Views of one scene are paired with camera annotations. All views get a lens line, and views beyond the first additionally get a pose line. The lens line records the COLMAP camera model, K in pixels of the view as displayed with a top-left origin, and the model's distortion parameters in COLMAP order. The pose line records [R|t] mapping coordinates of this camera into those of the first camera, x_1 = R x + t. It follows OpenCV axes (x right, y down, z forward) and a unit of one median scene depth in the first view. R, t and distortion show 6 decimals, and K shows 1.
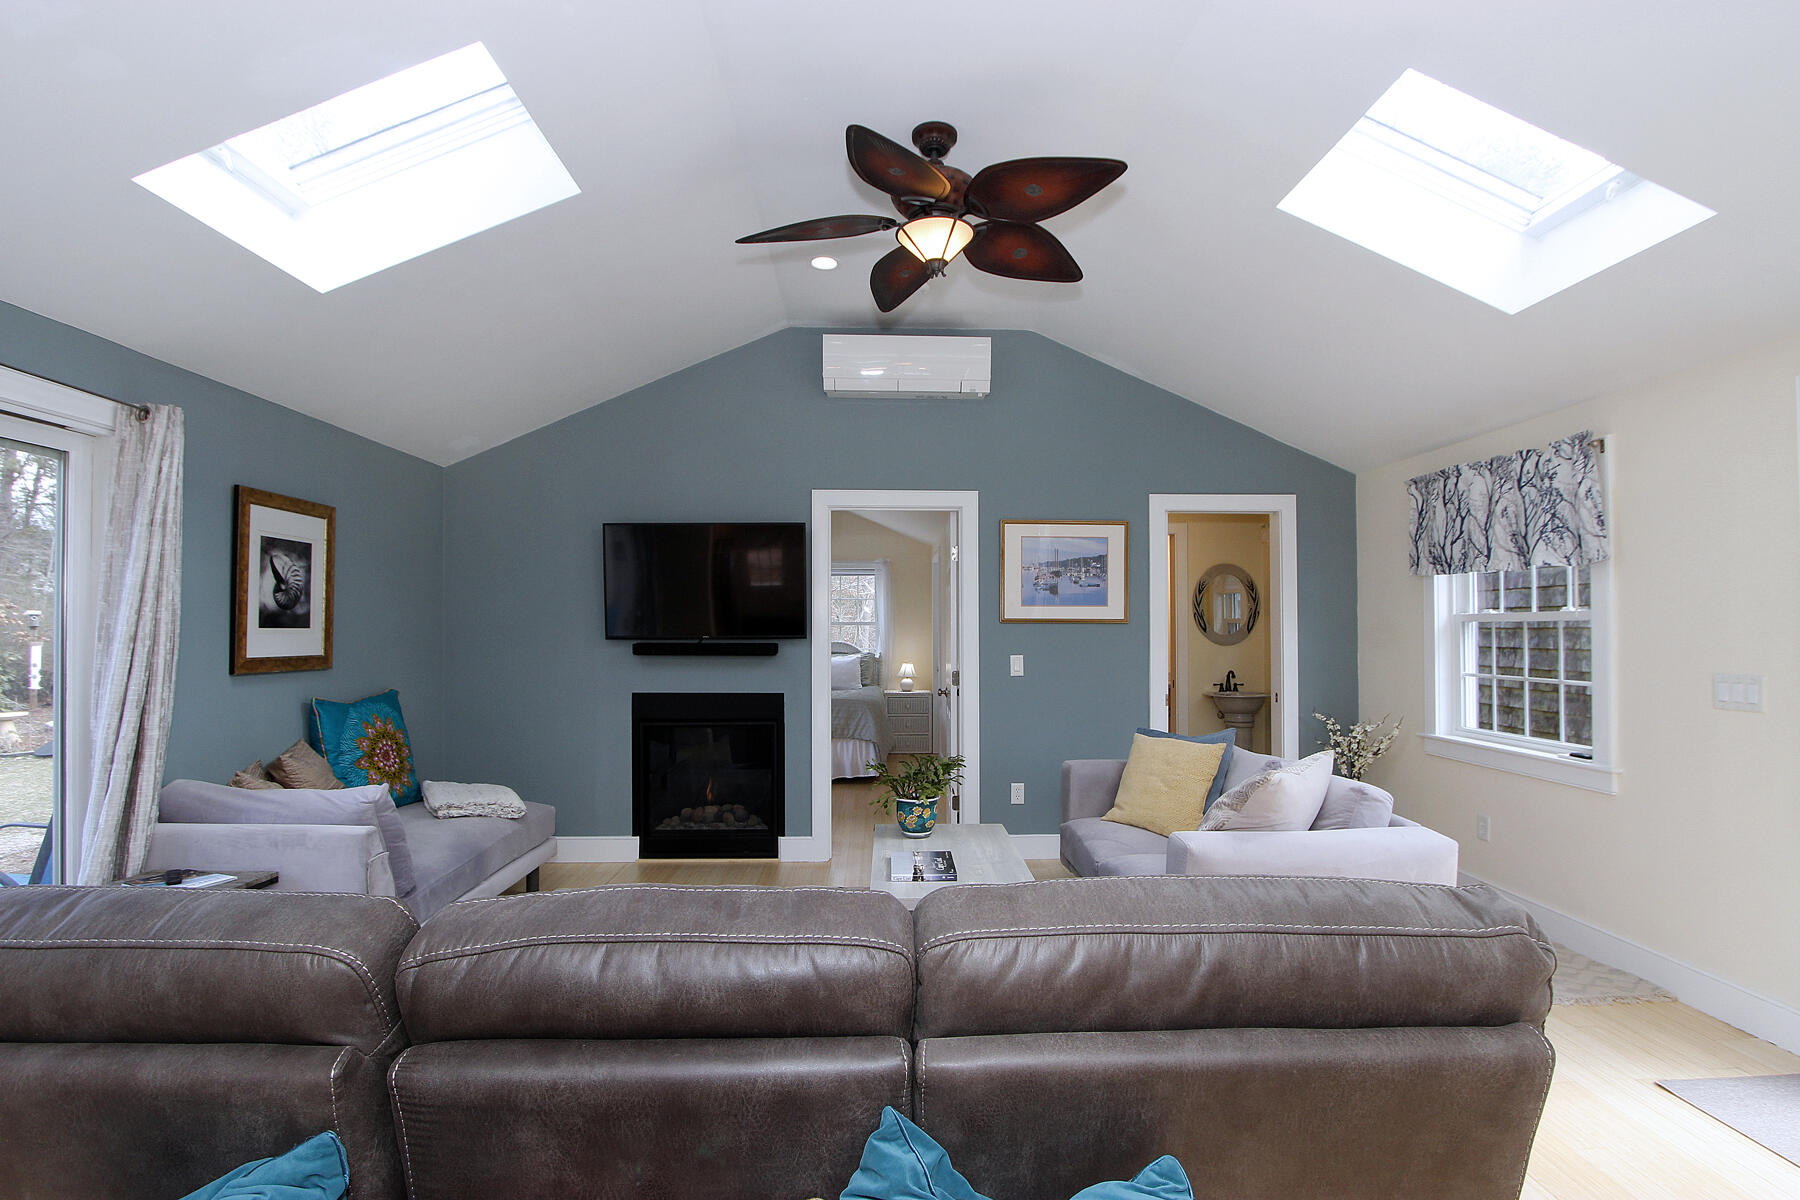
lens RADIAL K [[865.4, 0, 896.0], [0, 865.4, 616.4], [0, 0, 1]] dist [-0.003984, -0.000039]
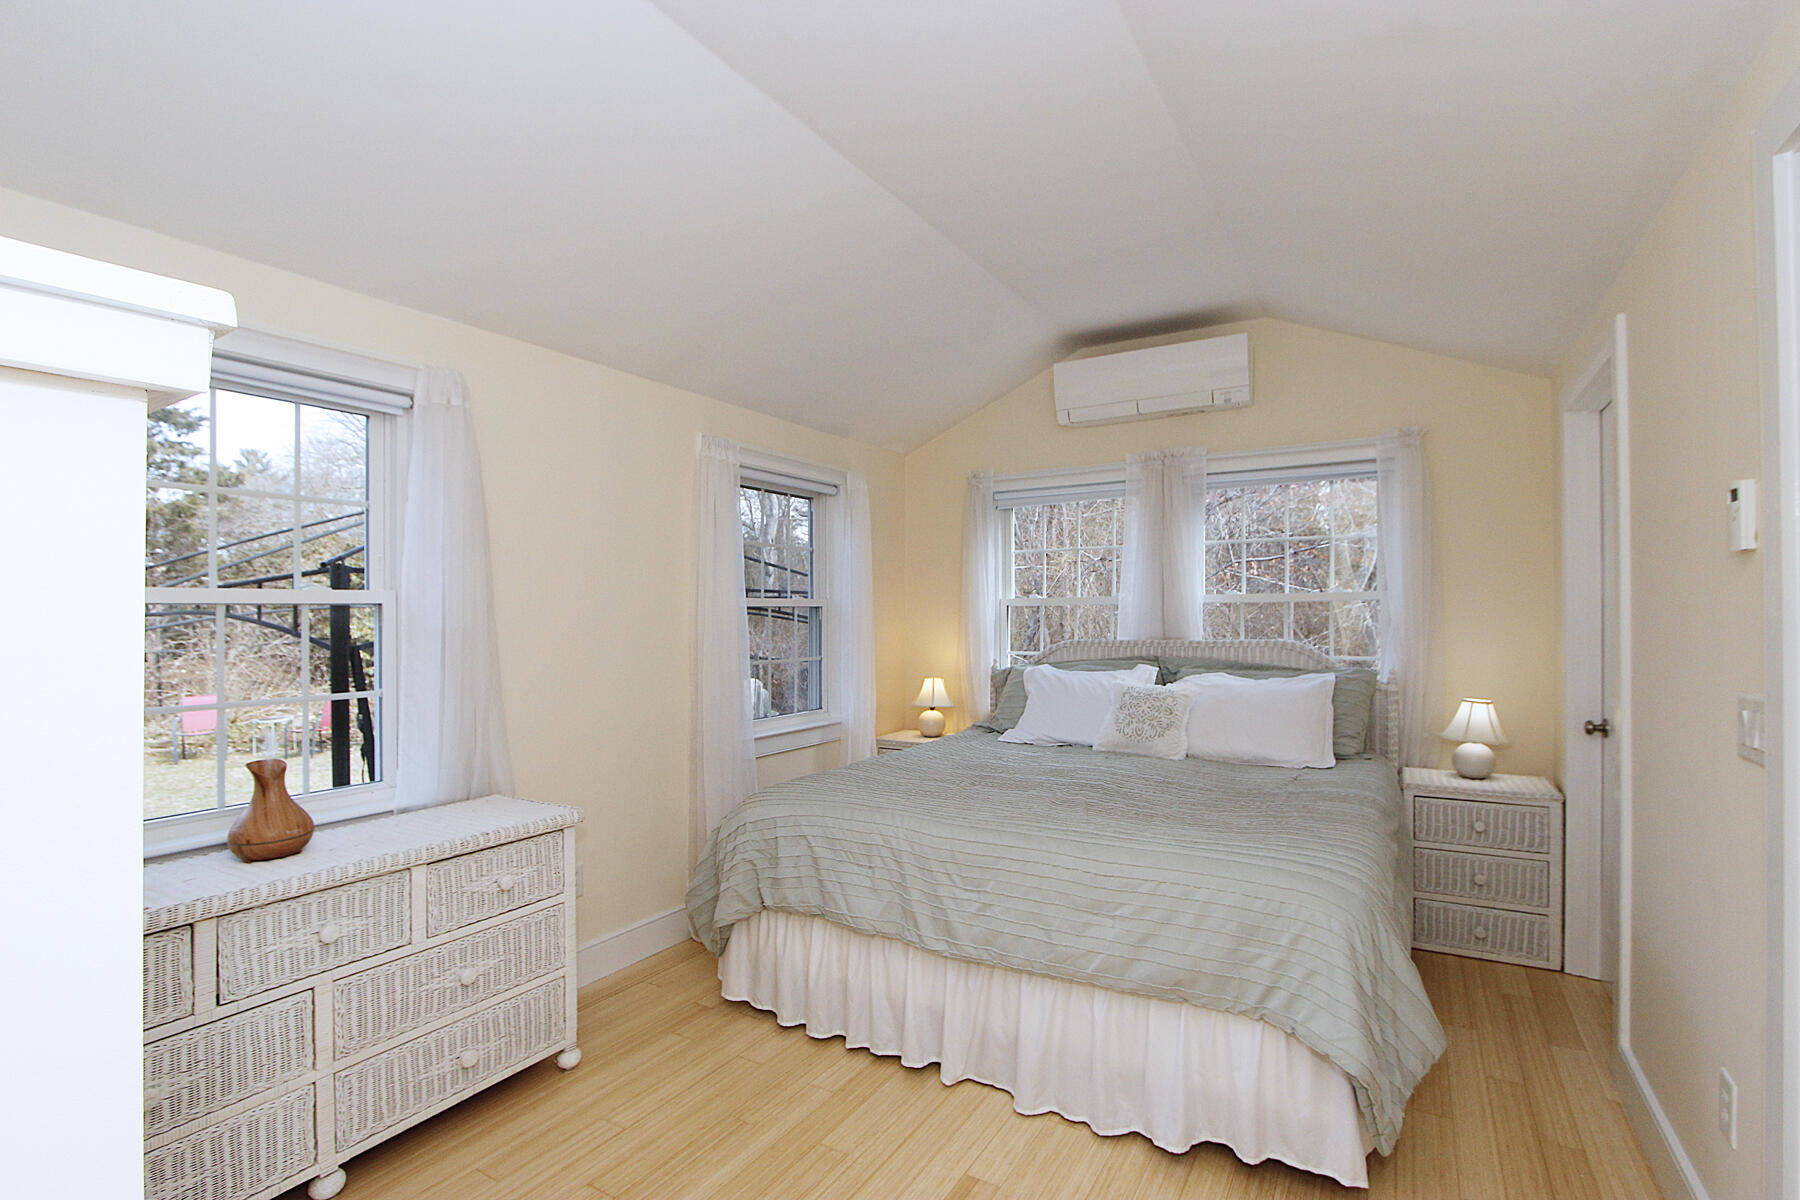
lens RADIAL K [[865.4, 0, 896.0], [0, 865.4, 616.4], [0, 0, 1]] dist [-0.003984, -0.000039]
pose [[0.841048, -0.005419, -0.540933, 0.011807], [0.011905, 0.999893, 0.008492, 0.026148], [0.540829, -0.013582, 0.841023, 1.225051]]
